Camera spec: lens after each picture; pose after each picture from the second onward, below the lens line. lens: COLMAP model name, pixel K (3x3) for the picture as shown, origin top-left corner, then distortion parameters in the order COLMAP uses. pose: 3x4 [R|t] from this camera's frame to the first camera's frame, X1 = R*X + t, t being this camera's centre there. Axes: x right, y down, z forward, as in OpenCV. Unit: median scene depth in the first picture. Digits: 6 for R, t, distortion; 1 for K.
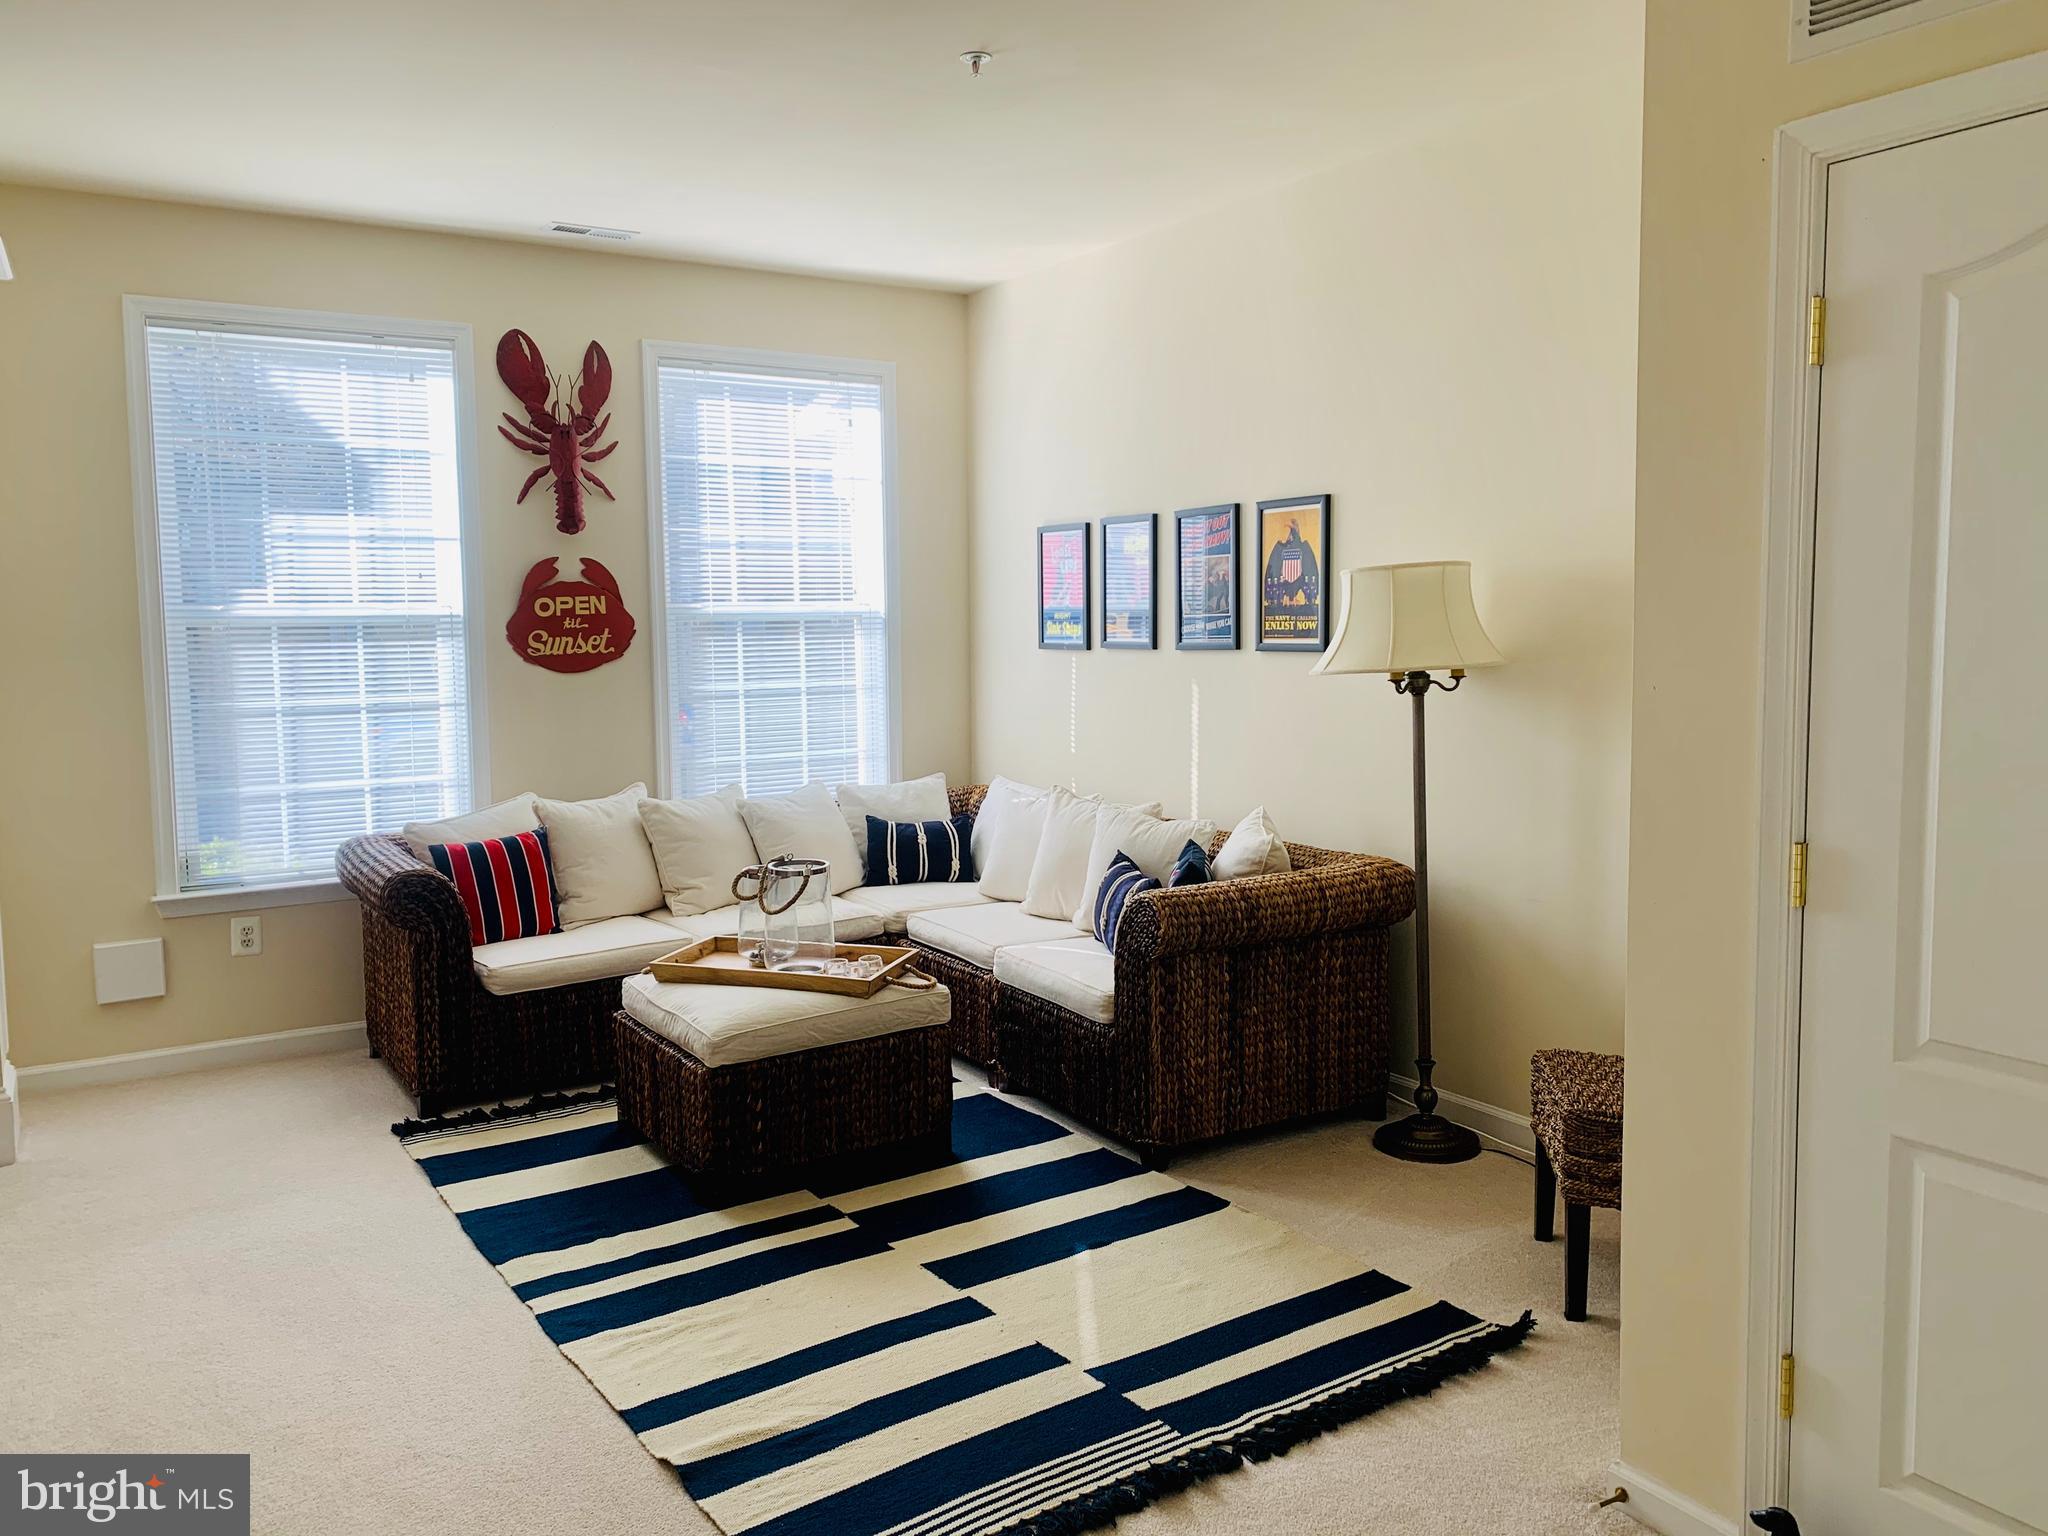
lens RADIAL K [[1582.8, 0, 1024.0], [0, 1582.8, 768.0], [0, 0, 1]] dist [0.090335, -0.077965]
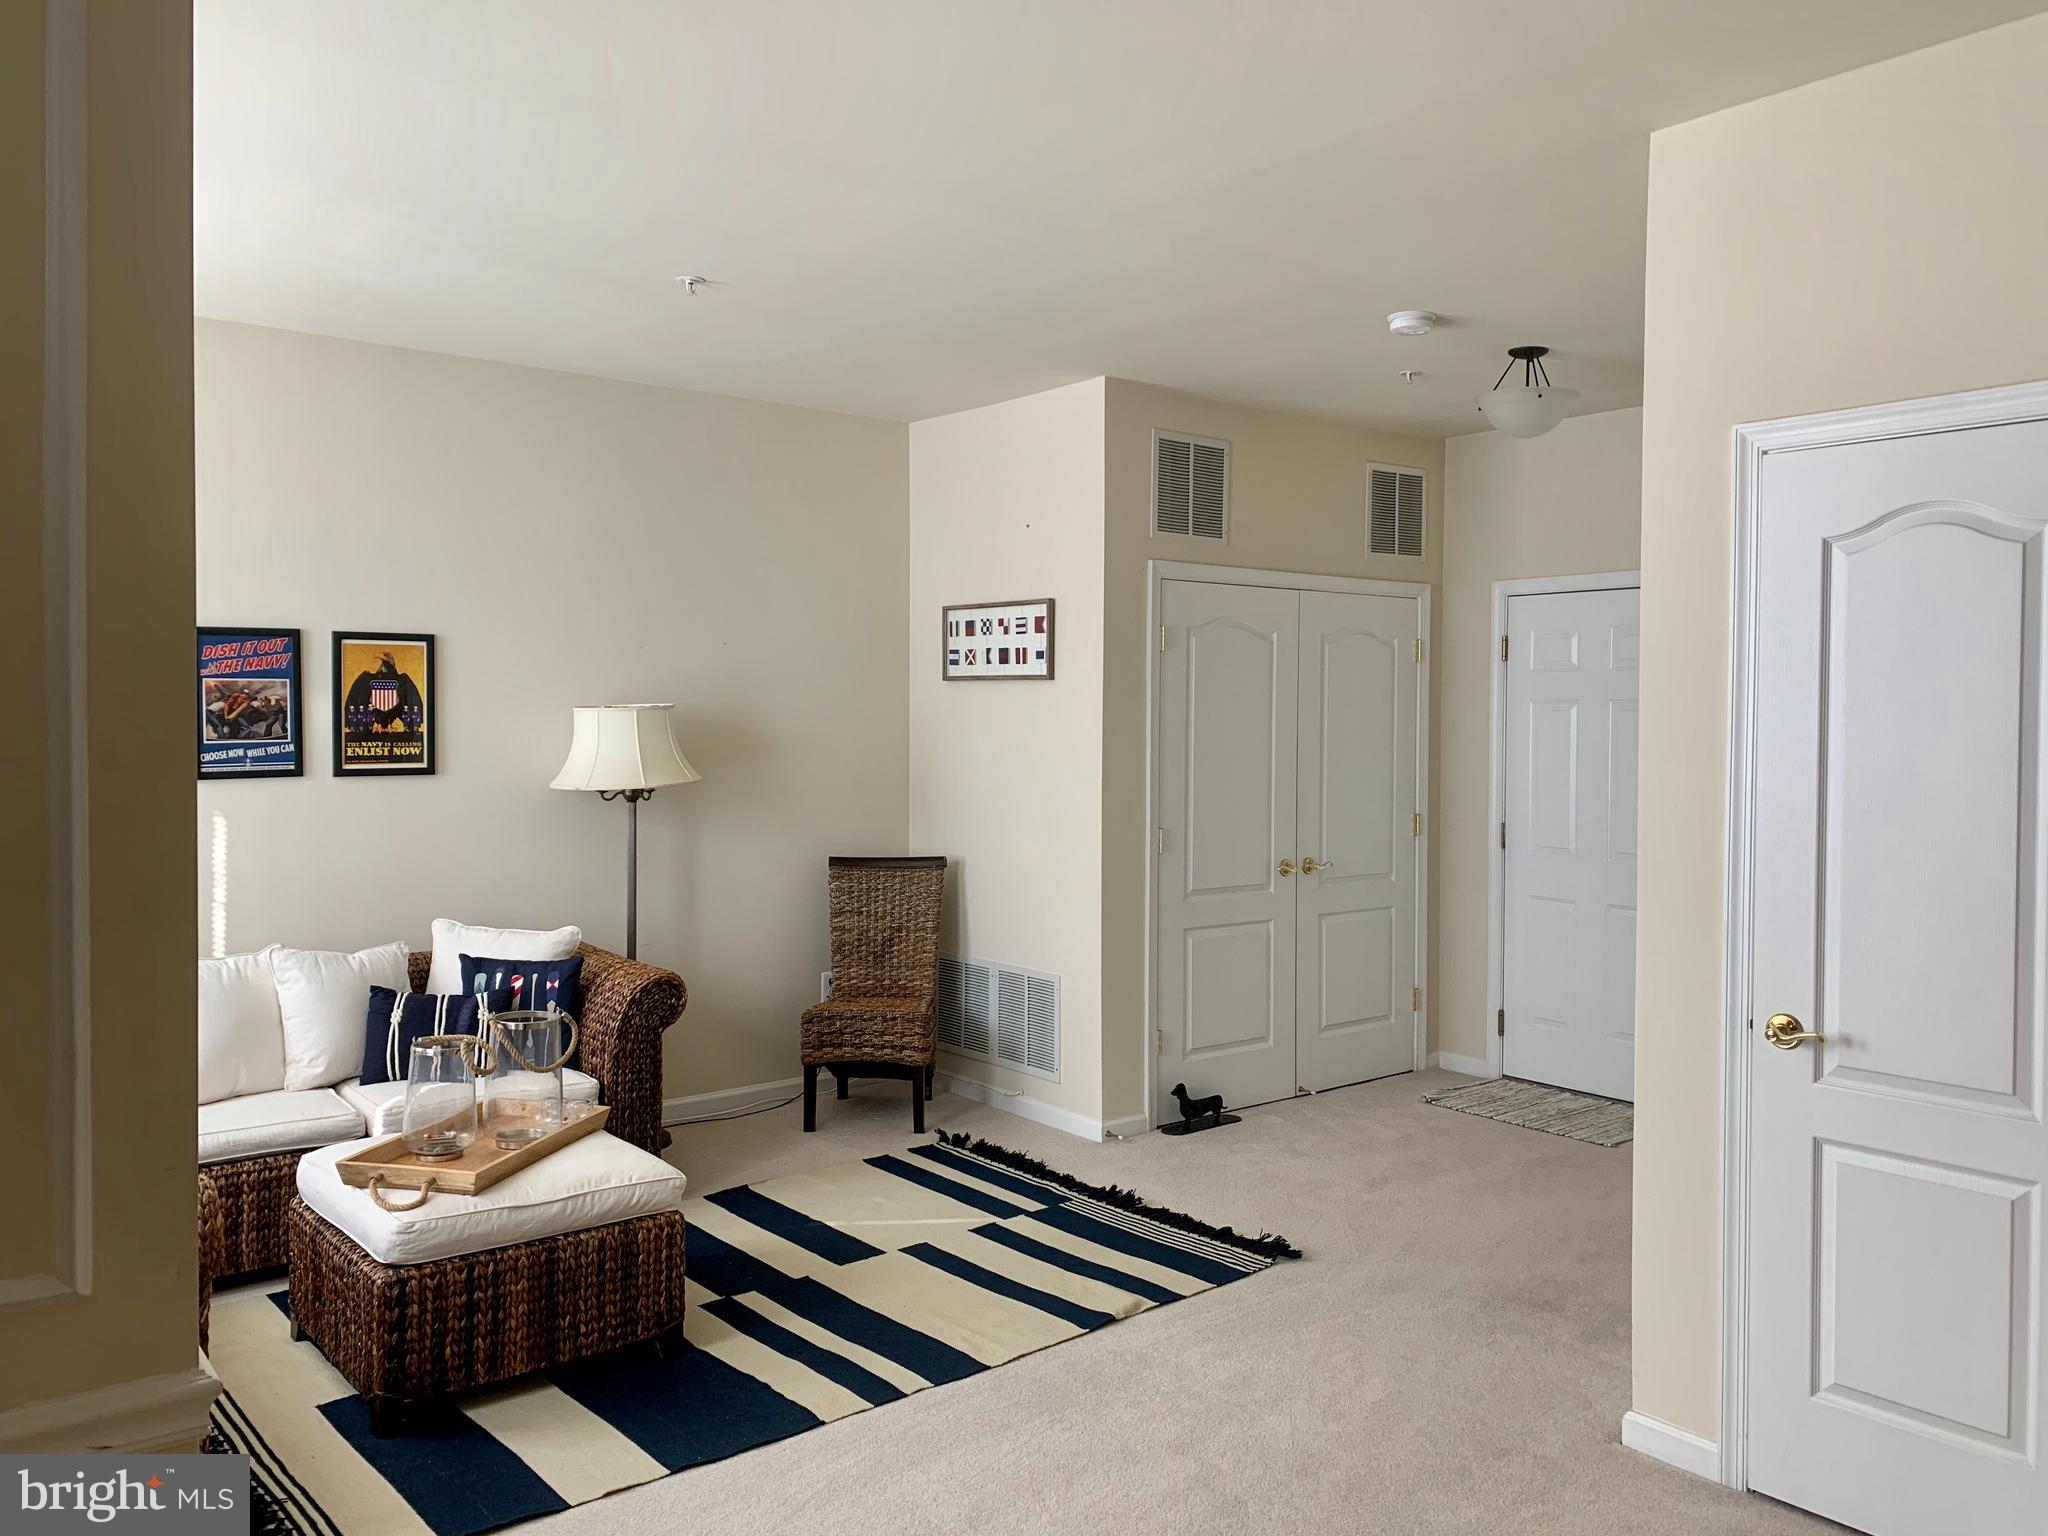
lens RADIAL K [[1582.8, 0, 1024.0], [0, 1582.8, 768.0], [0, 0, 1]] dist [0.090335, -0.077965]
pose [[-0.132062, -0.014449, 0.991136, -1.043785], [0.096138, 0.994993, 0.027315, -0.073232], [-0.986568, 0.098894, -0.130011, 0.788115]]
